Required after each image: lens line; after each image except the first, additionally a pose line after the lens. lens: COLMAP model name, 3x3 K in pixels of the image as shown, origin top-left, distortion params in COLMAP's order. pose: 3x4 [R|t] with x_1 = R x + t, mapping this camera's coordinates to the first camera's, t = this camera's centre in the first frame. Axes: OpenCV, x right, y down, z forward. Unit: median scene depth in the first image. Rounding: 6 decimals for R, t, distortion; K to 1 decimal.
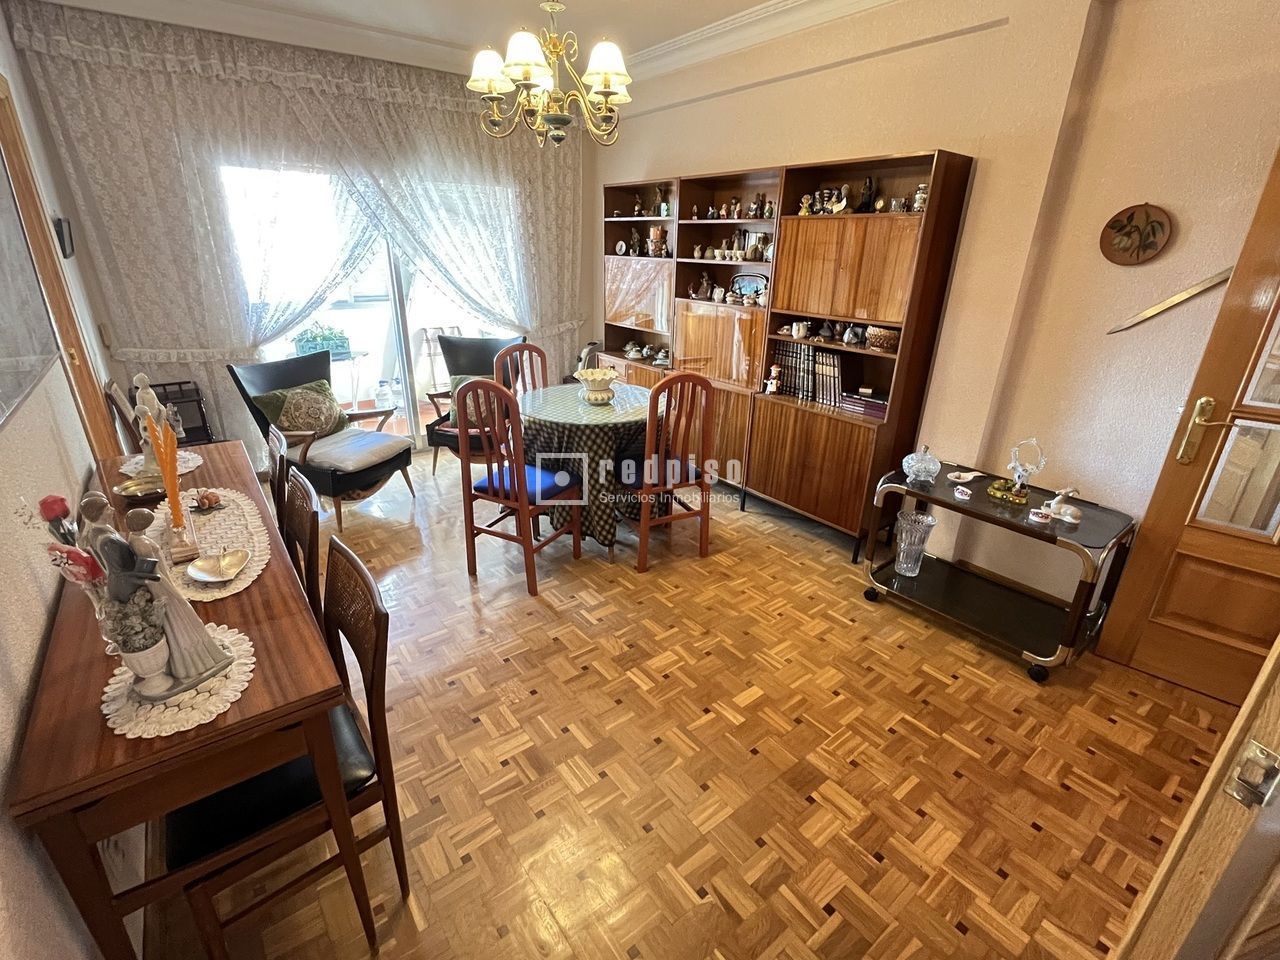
lens RADIAL K [[579.4, 0, 640.0], [0, 579.4, 480.0], [0, 0, 1]] dist [0.000471, -0.000167]
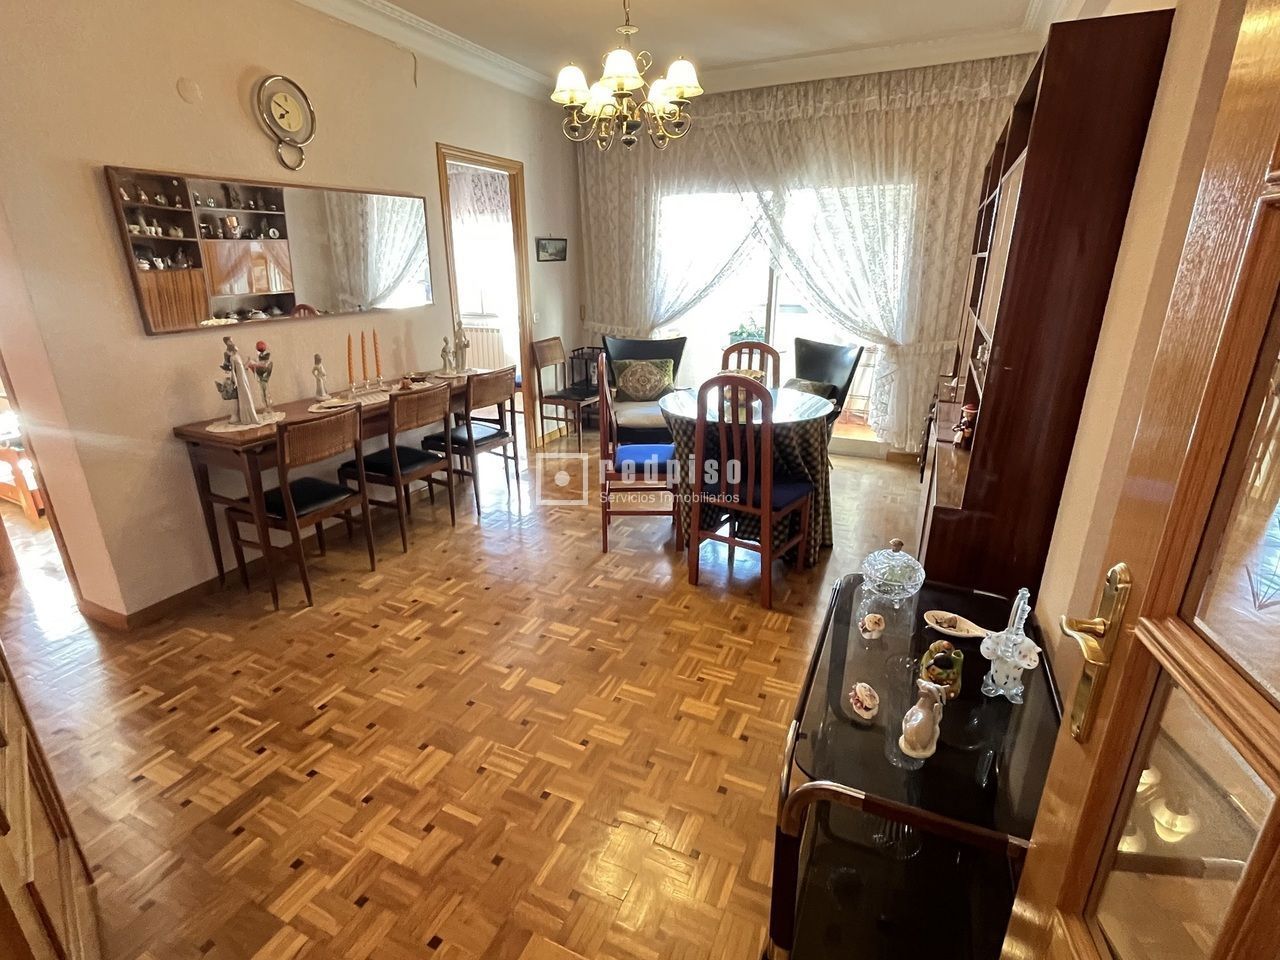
lens RADIAL K [[621.0, 0, 637.2], [0, 621.0, 482.2], [0, 0, 1]] dist [-0.000773, -0.000018]
pose [[0.461960, 0.278087, -0.842176, 0.926611], [-0.324505, 0.936726, 0.131306, -0.117360], [0.825403, 0.212632, 0.522970, 0.459961]]
